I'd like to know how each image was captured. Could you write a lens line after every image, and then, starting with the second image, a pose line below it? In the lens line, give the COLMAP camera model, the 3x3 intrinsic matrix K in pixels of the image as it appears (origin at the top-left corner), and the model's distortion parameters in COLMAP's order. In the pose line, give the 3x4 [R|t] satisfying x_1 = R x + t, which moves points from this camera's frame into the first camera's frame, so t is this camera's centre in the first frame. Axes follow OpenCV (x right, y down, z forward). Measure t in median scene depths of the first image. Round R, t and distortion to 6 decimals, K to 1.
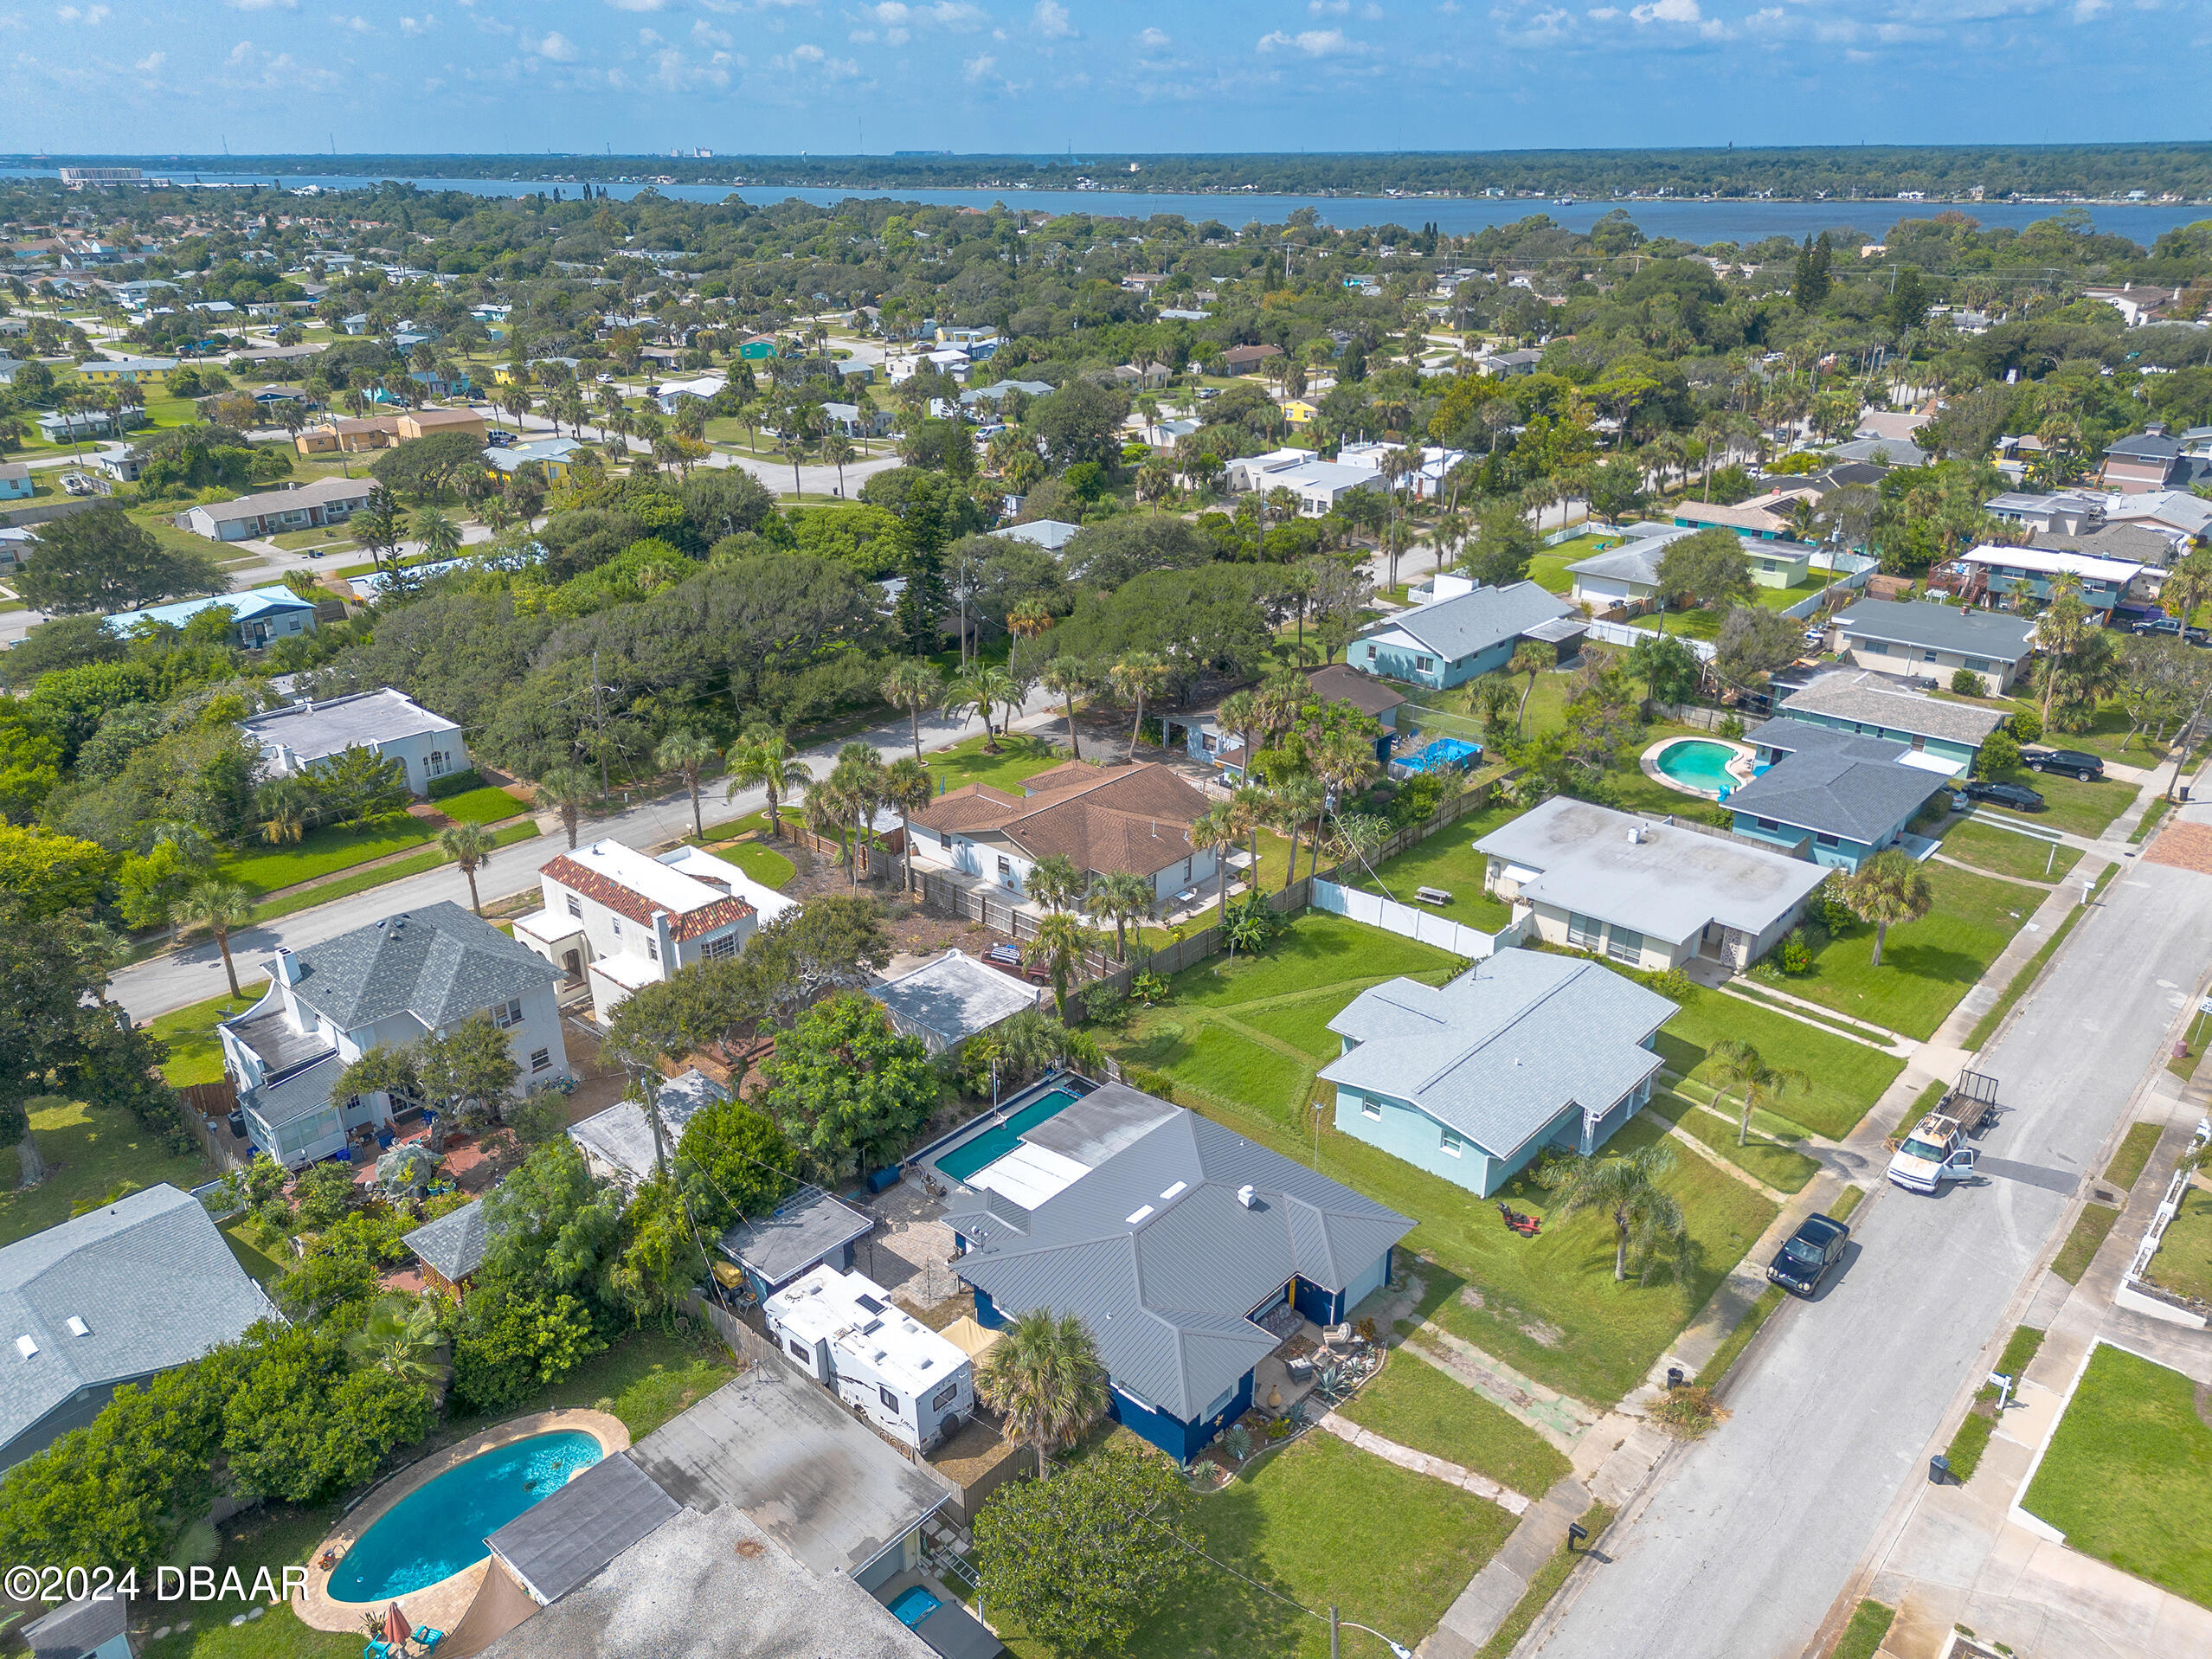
lens RADIAL K [[1560.1, 0, 1101.1], [0, 1560.1, 826.8], [0, 0, 1]] dist [0.080011, -0.082416]
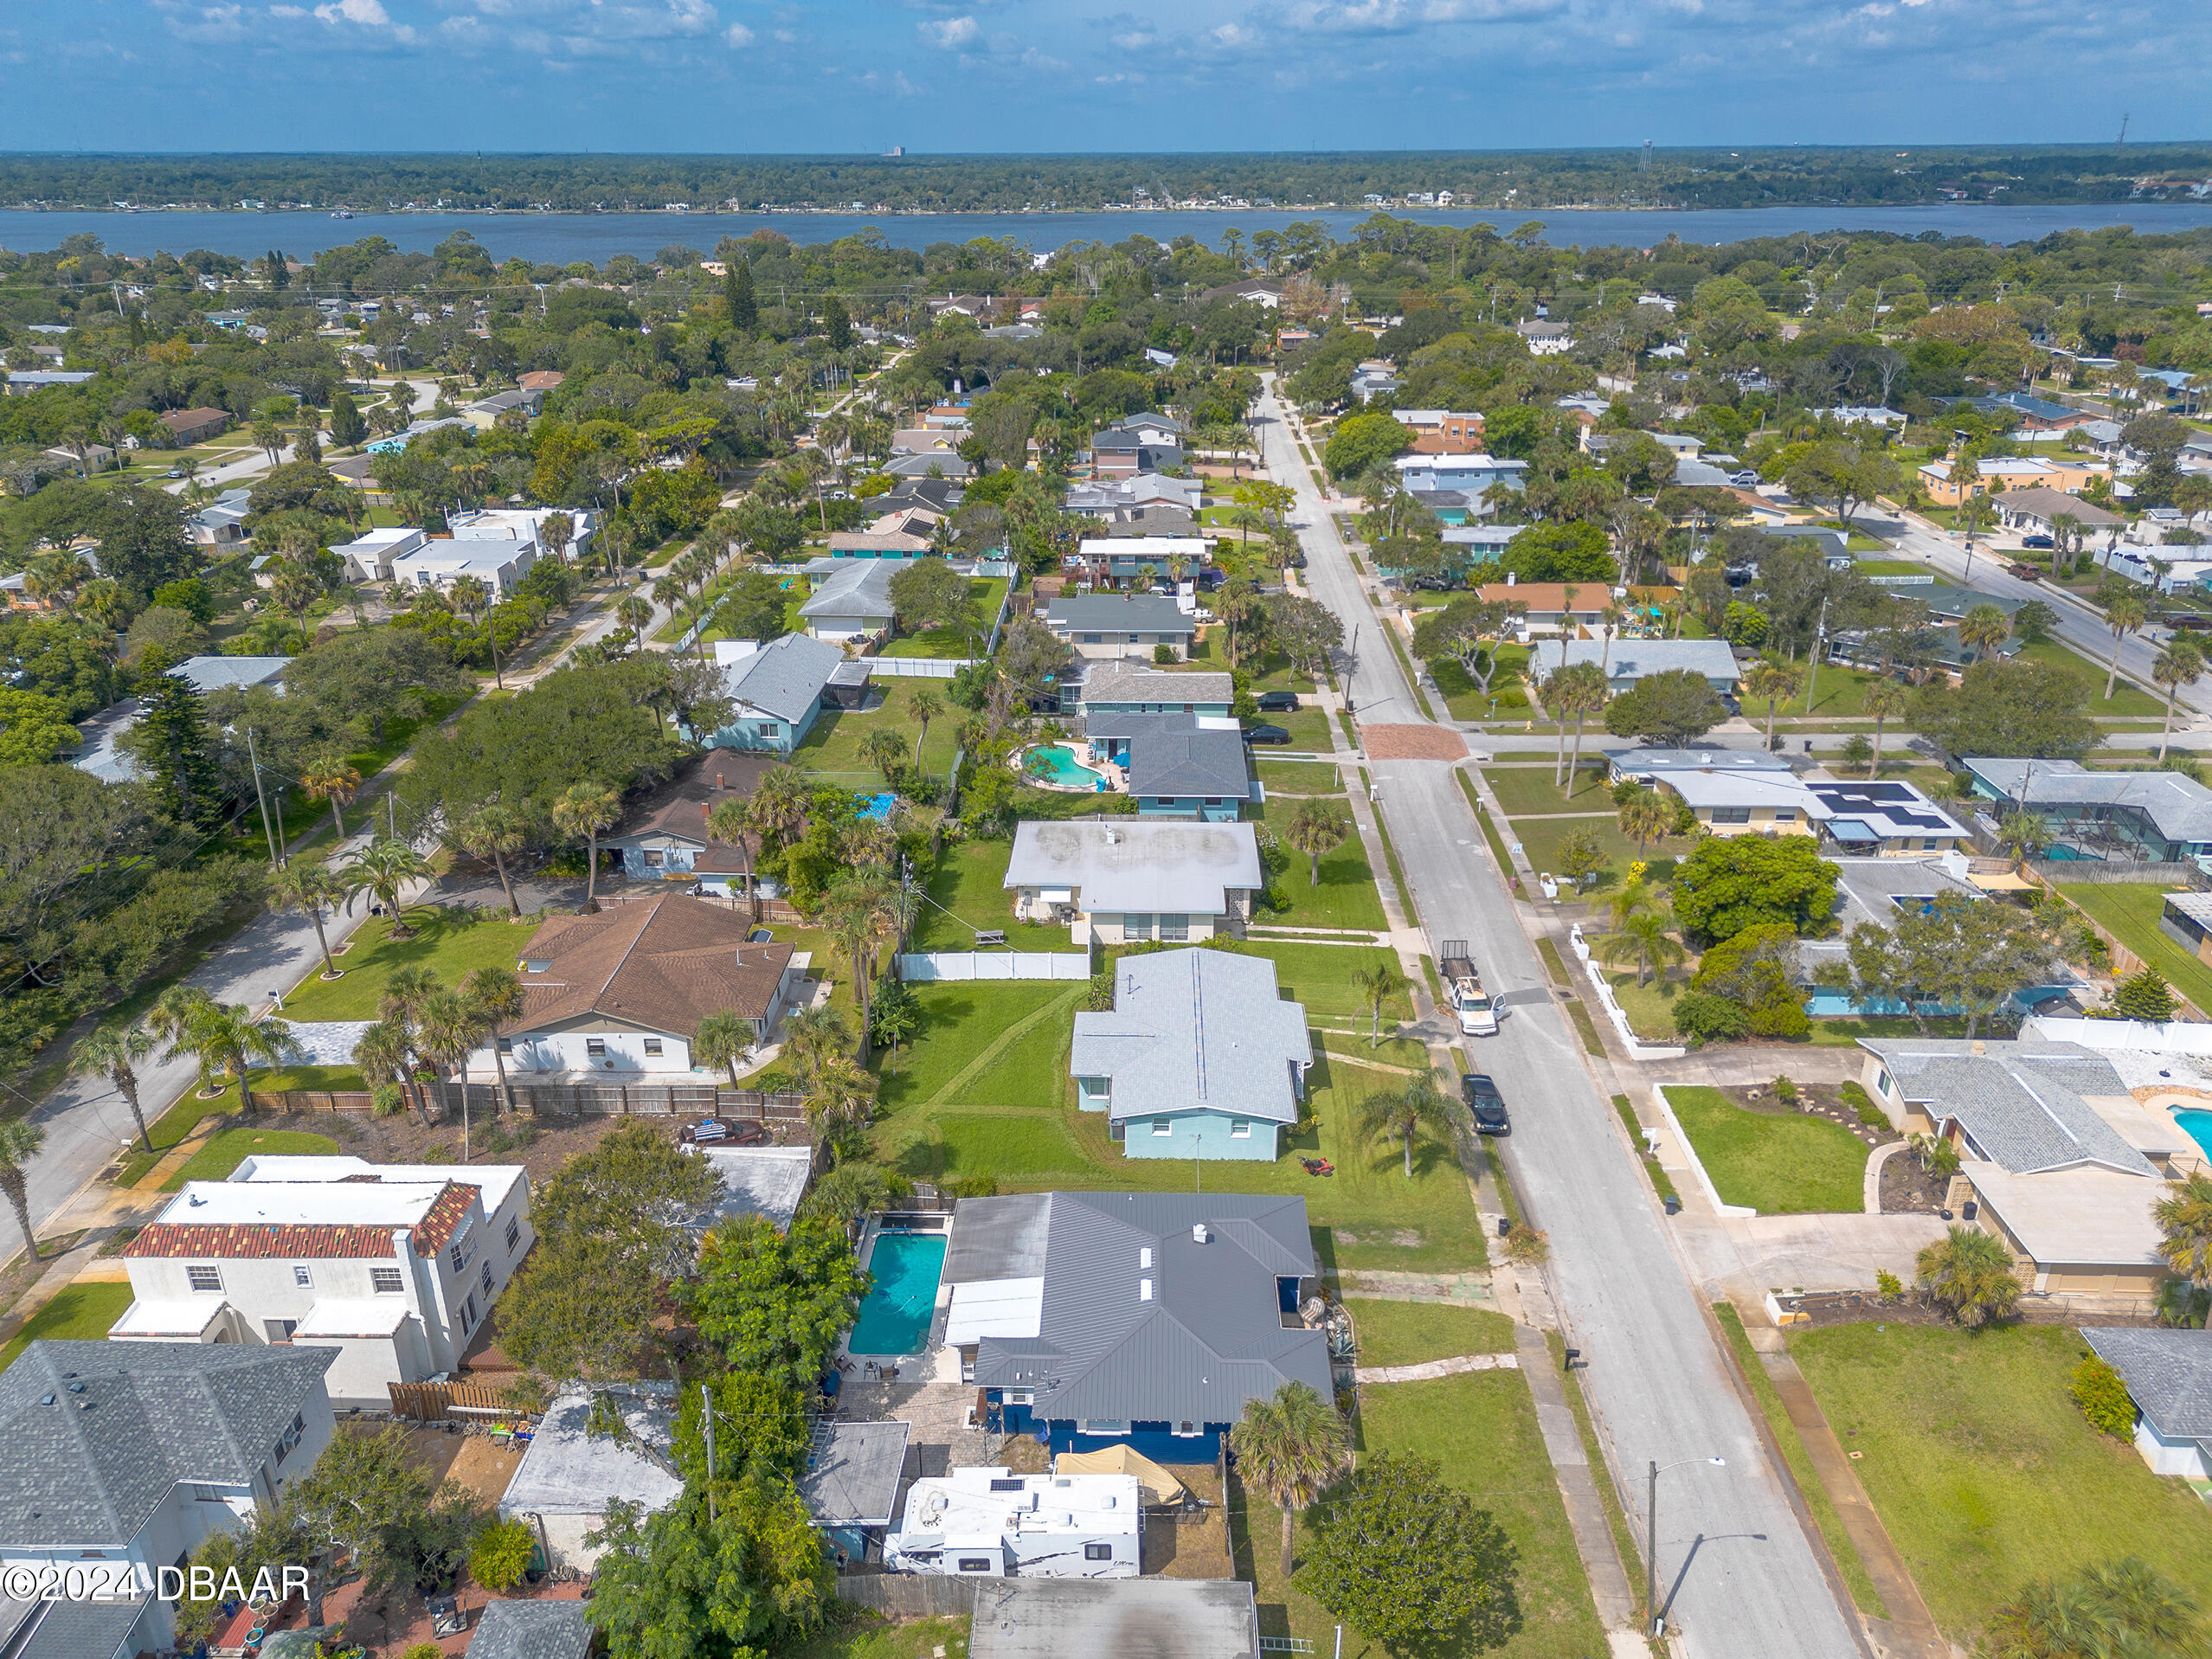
lens RADIAL K [[1586.3, 0, 1109.3], [0, 1586.3, 780.6], [0, 0, 1]] dist [0.101806, -0.111980]
pose [[0.755464, -0.235868, 0.611261, -0.513312], [0.255837, 0.965085, 0.056206, -0.139993], [-0.603176, 0.113921, 0.789430, 0.086637]]
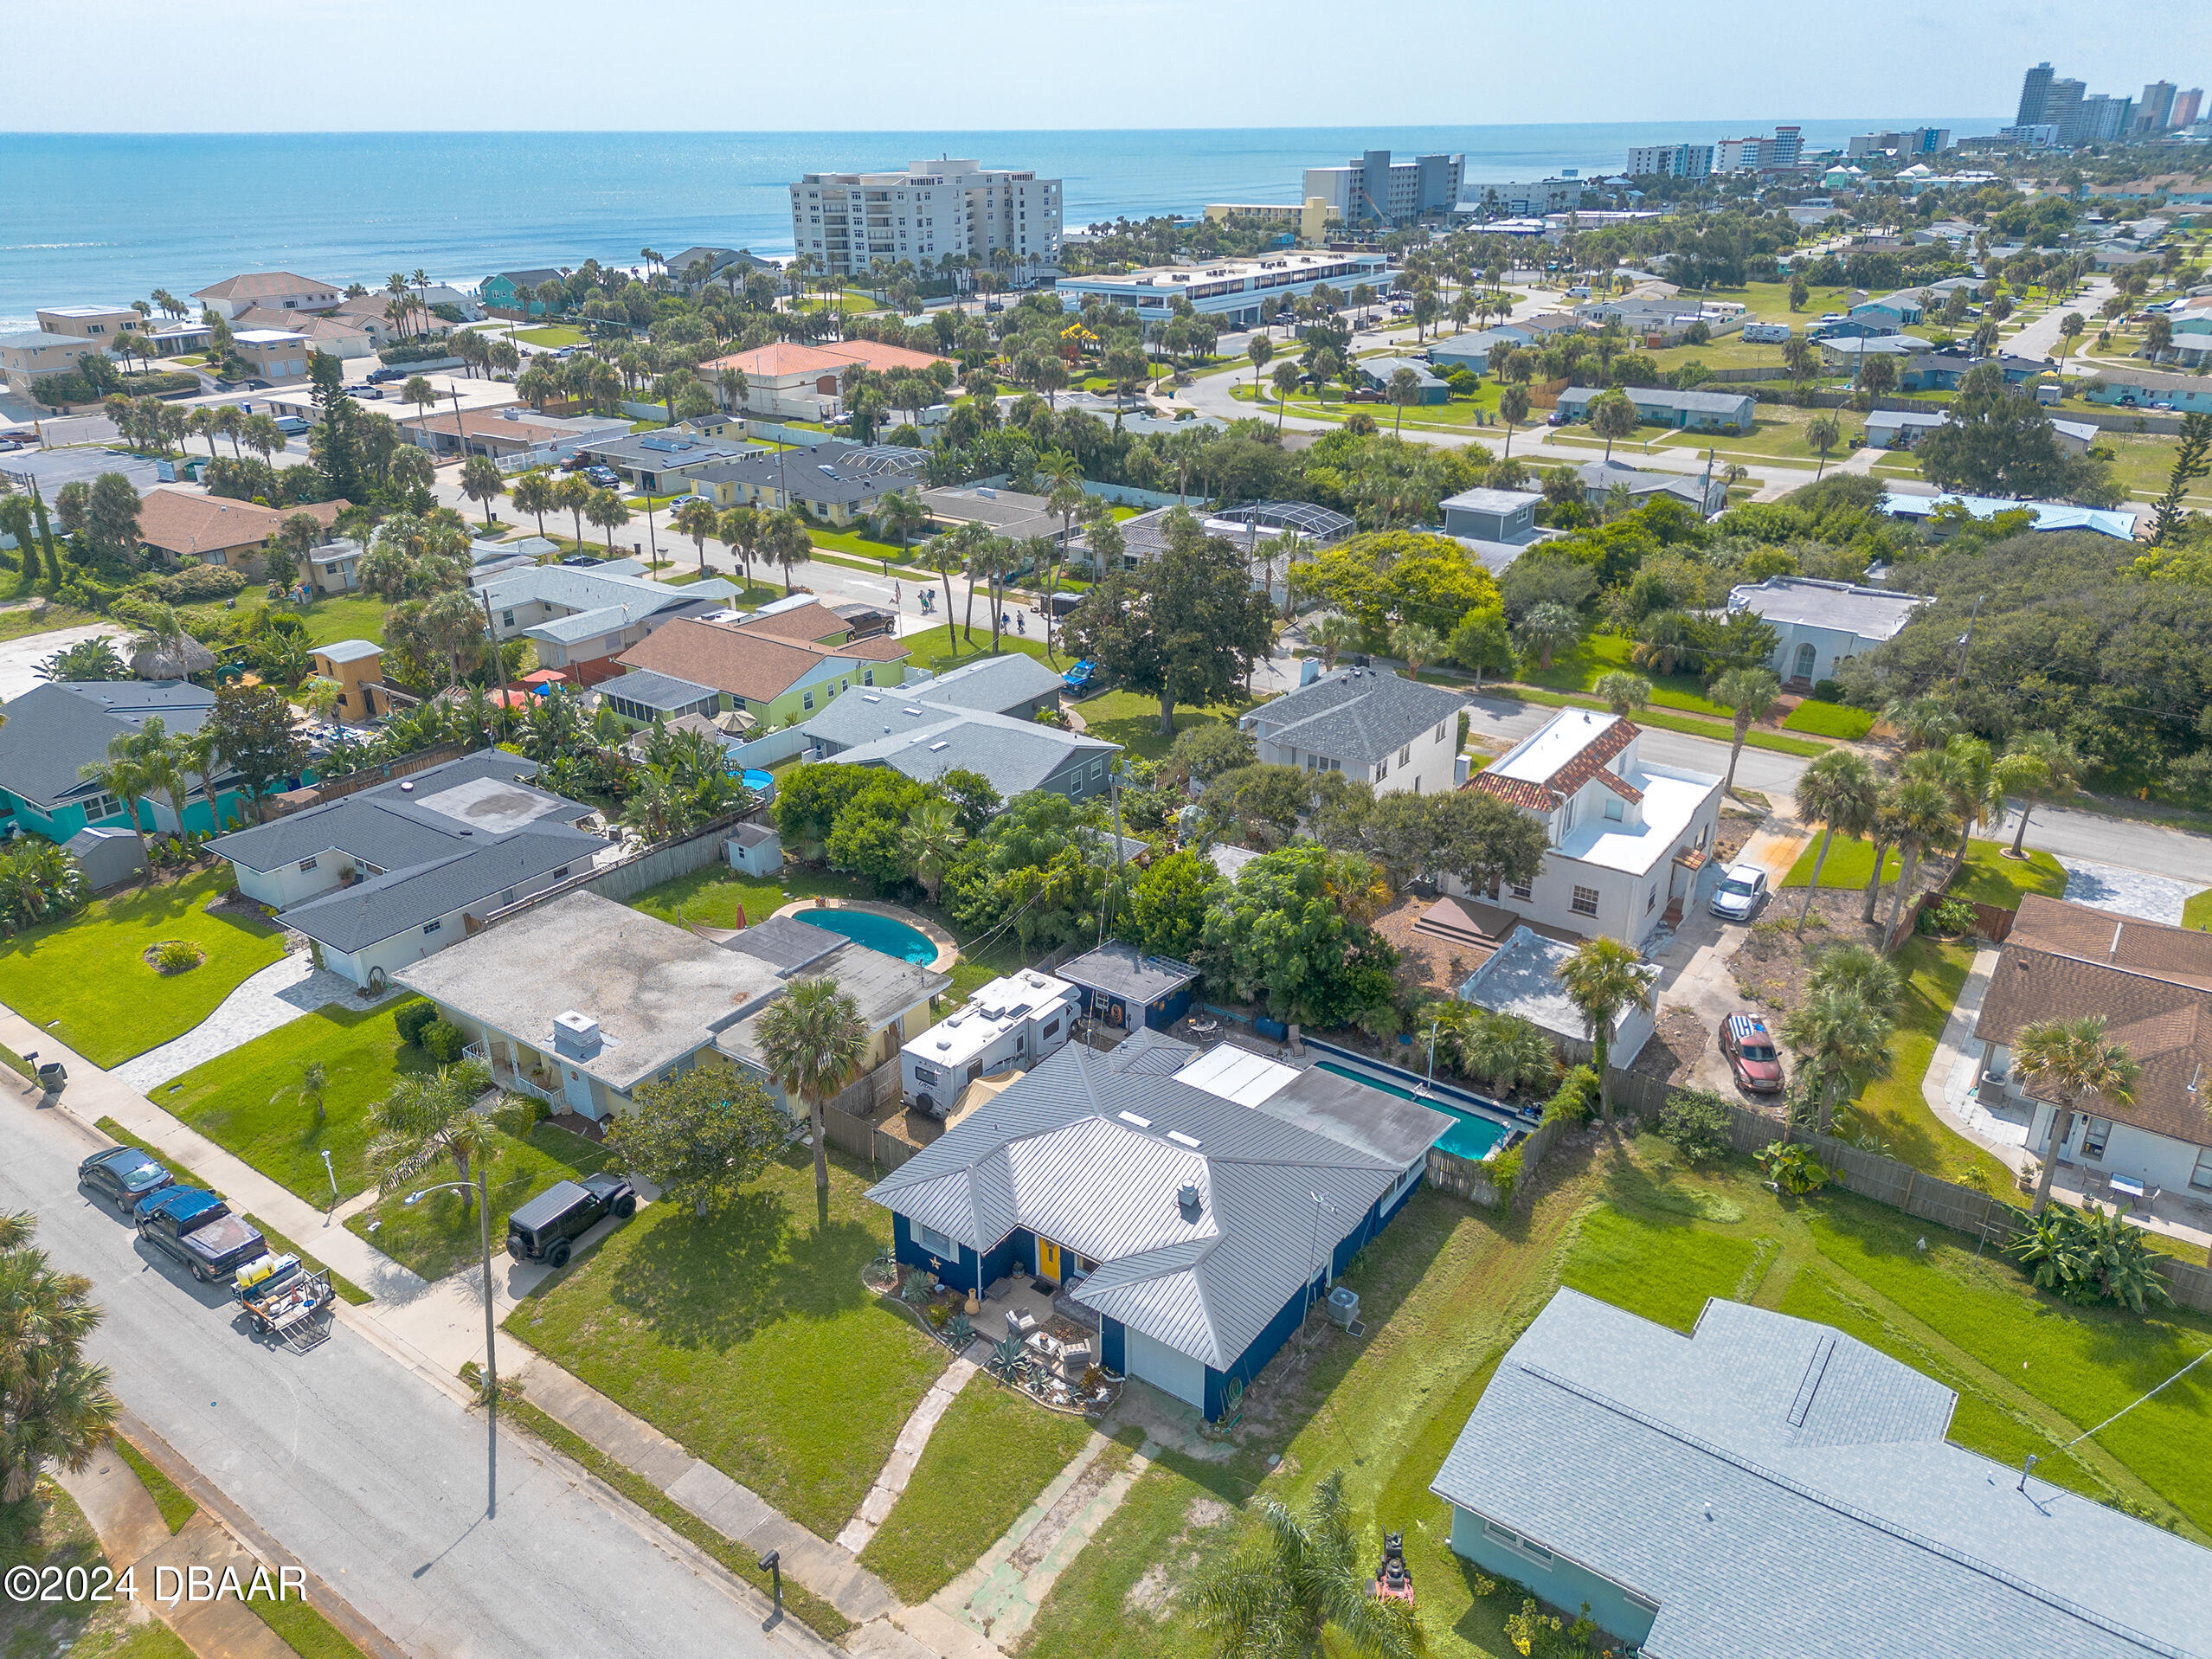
lens RADIAL K [[1560.1, 0, 1101.1], [0, 1560.1, 826.8], [0, 0, 1]] dist [0.080011, -0.082416]
pose [[0.120409, 0.407457, -0.905251, 0.671270], [-0.383693, 0.860122, 0.336109, -0.168753], [0.915577, 0.306868, 0.259905, 0.606442]]
